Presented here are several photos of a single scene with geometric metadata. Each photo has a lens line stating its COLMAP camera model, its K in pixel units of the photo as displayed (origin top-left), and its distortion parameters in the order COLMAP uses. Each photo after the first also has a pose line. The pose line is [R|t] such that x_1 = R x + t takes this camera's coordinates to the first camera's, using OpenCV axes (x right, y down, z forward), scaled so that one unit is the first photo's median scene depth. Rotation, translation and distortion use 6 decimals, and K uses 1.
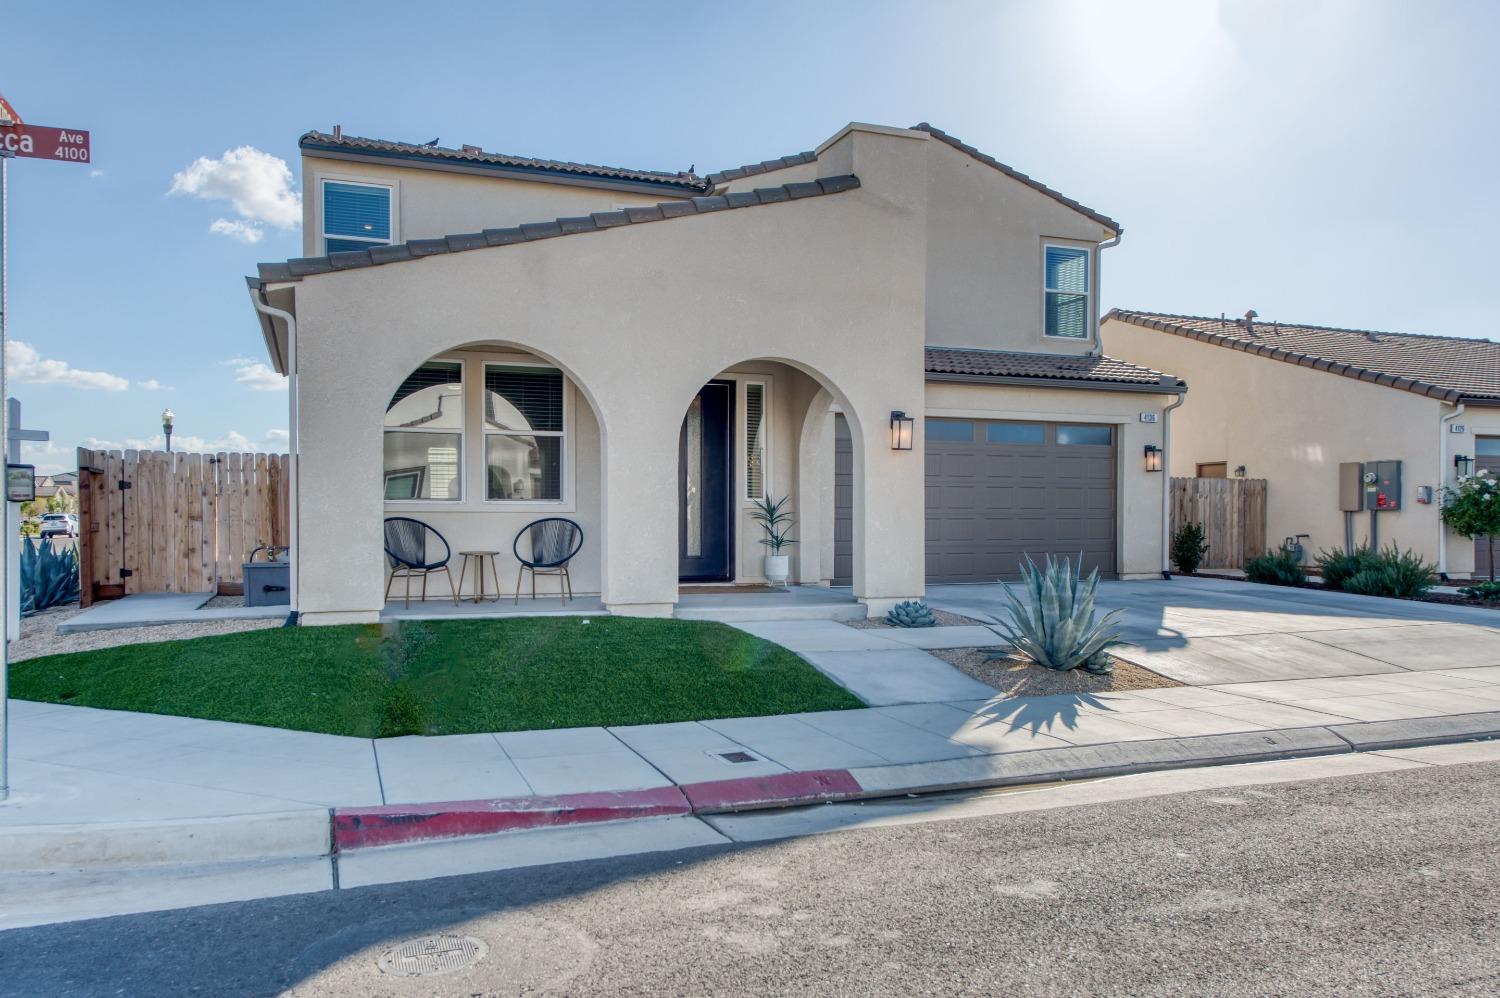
lens RADIAL K [[1002.7, 0, 694.2], [0, 1002.7, 504.7], [0, 0, 1]] dist [0.001828, 0.001521]
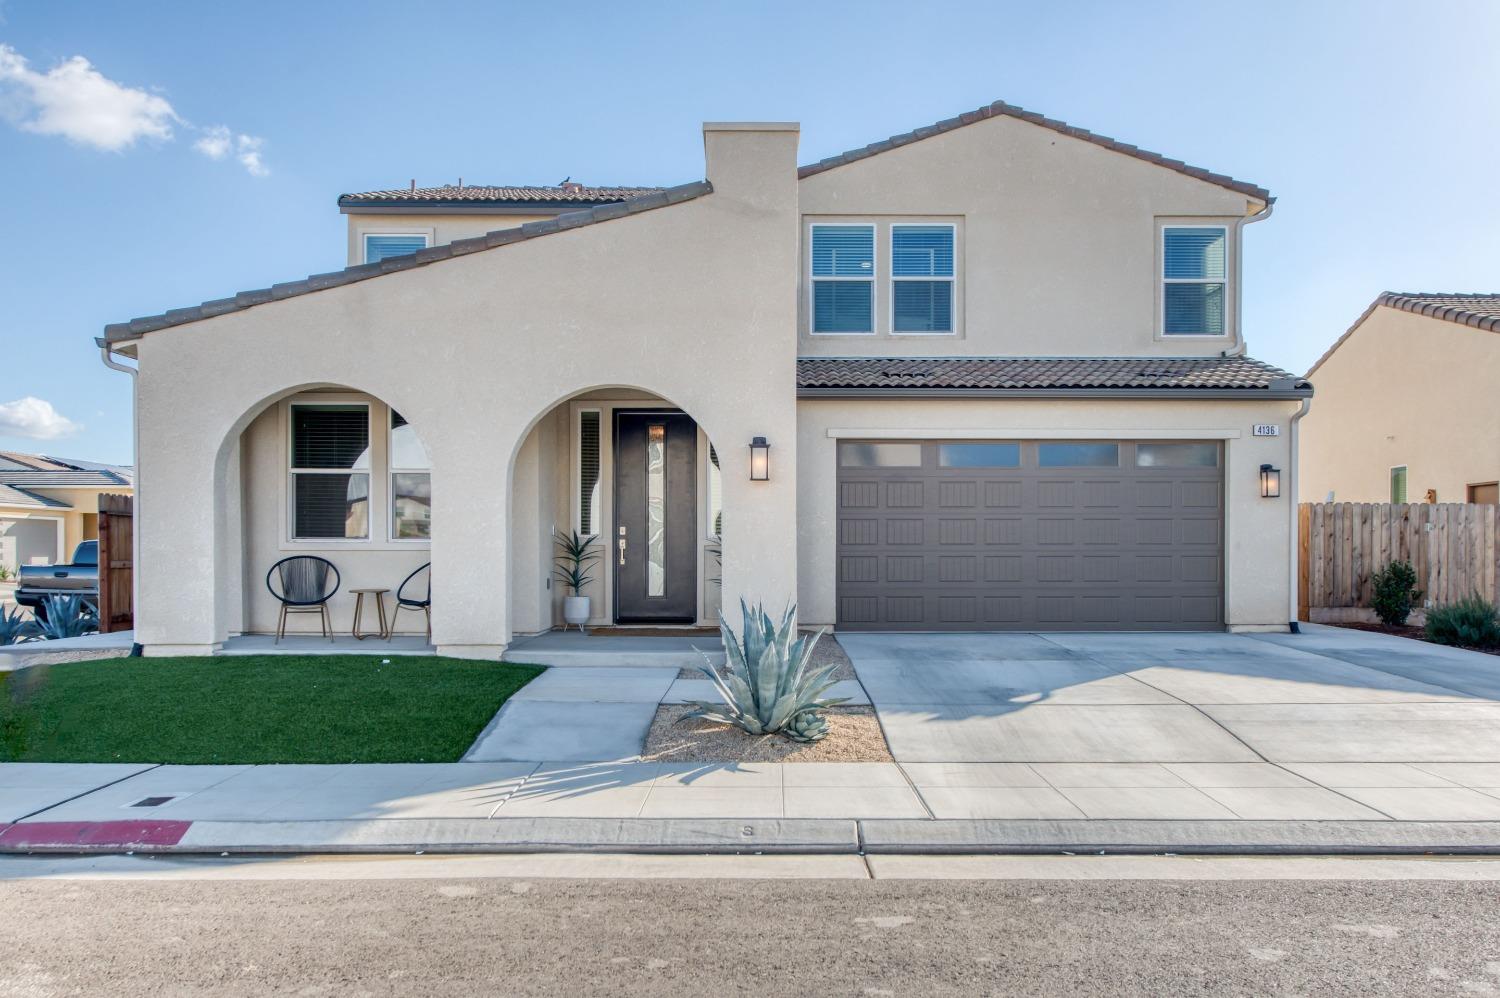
lens RADIAL K [[1059.3, 0, 750.8], [0, 1059.3, 527.1], [0, 0, 1]] dist [0.004515, 0.000430]
pose [[0.948500, -0.008258, -0.316671, 0.348884], [0.004673, 0.999916, -0.012080, -0.001128], [0.316744, 0.009979, 0.948459, 0.071882]]
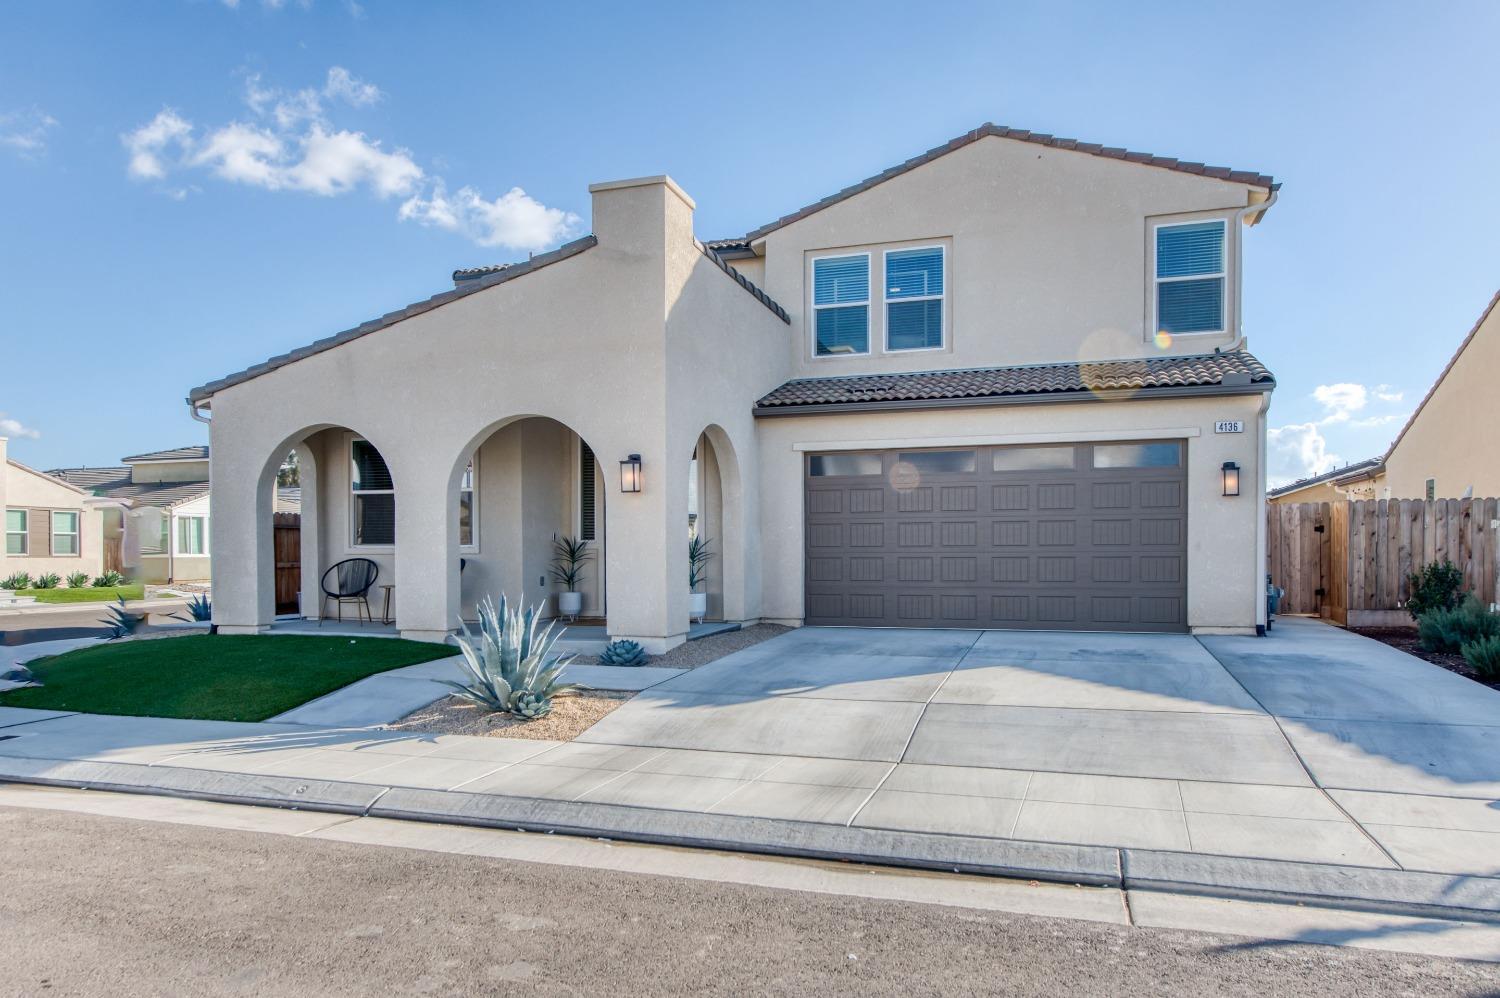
lens RADIAL K [[923.6, 0, 750.2], [0, 923.6, 538.5], [0, 0, 1]] dist [0.005210, 0.000165]
pose [[0.813258, -0.013164, -0.581755, 0.598505], [0.011546, 0.999912, -0.006485, 0.000079], [0.581789, -0.001443, 0.813338, 0.212382]]
